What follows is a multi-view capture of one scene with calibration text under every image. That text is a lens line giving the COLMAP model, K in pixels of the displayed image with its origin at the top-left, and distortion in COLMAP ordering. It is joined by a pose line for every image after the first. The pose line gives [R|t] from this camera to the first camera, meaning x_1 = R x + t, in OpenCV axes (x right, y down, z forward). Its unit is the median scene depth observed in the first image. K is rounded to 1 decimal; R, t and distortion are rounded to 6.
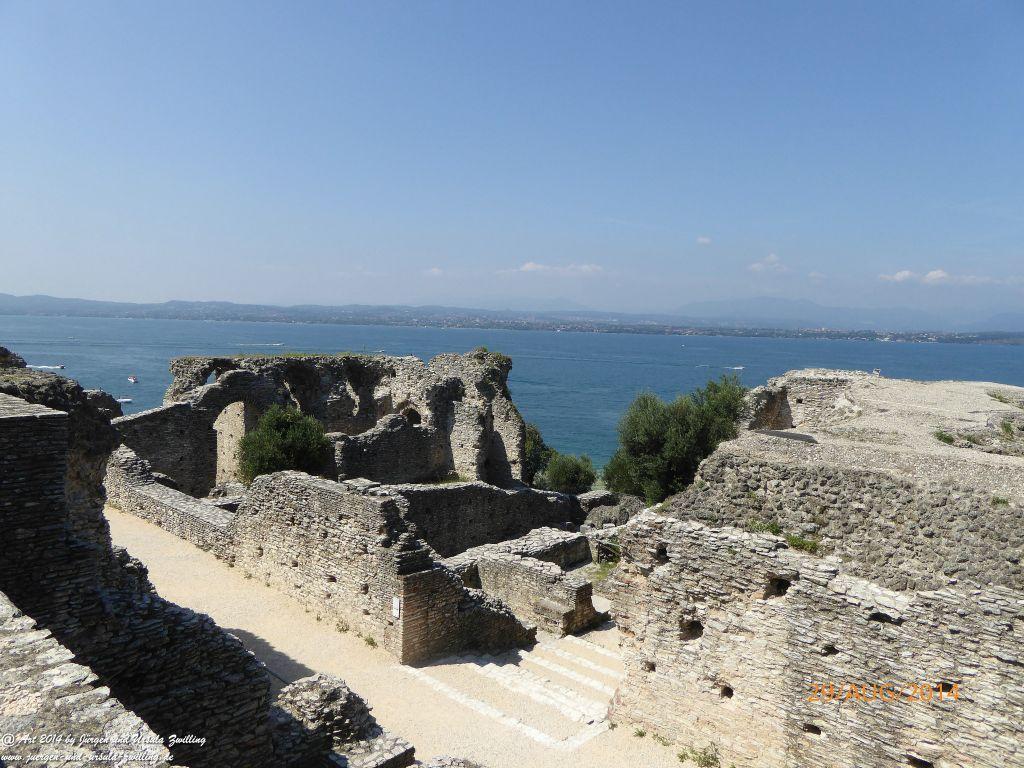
lens RADIAL K [[725.3, 0, 511.9], [0, 725.3, 386.9], [0, 0, 1]] dist [-0.024817, 0.007142]
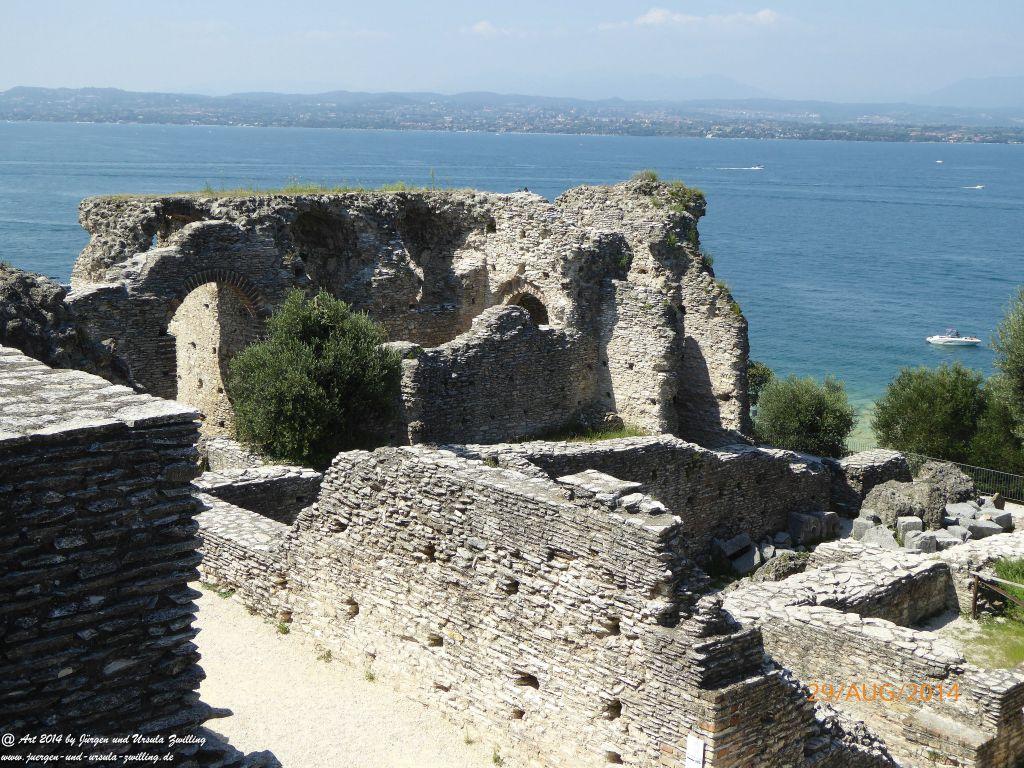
lens RADIAL K [[1297.5, 0, 513.7], [0, 1297.5, 375.5], [0, 0, 1]] dist [0.023401, 0.000000]
pose [[0.996698, 0.006892, -0.080906, -0.078277], [0.001538, 0.994610, 0.103671, -0.008789], [0.081184, -0.103453, 0.991316, 0.072033]]
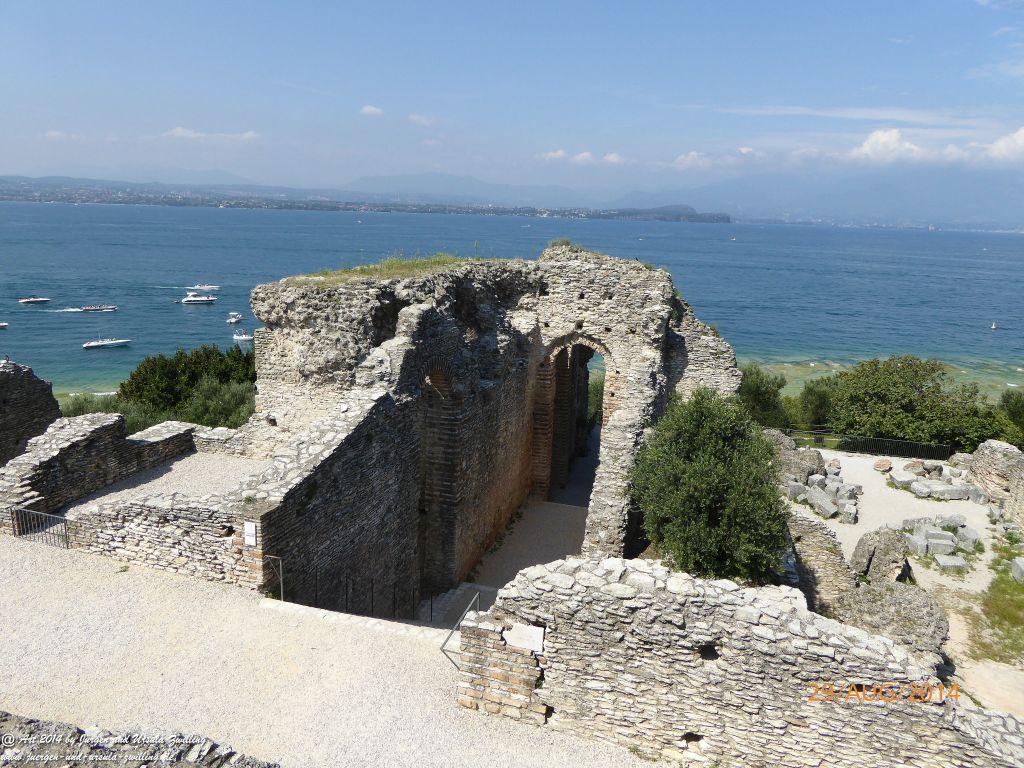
lens RADIAL K [[725.3, 0, 508.7], [0, 725.3, 377.6], [0, 0, 1]] dist [-0.024817, 0.007142]
pose [[0.902236, -0.095844, 0.420457, -0.503146], [0.029930, 0.986556, 0.160662, -0.049106], [-0.430203, -0.132370, 0.892975, 0.501545]]
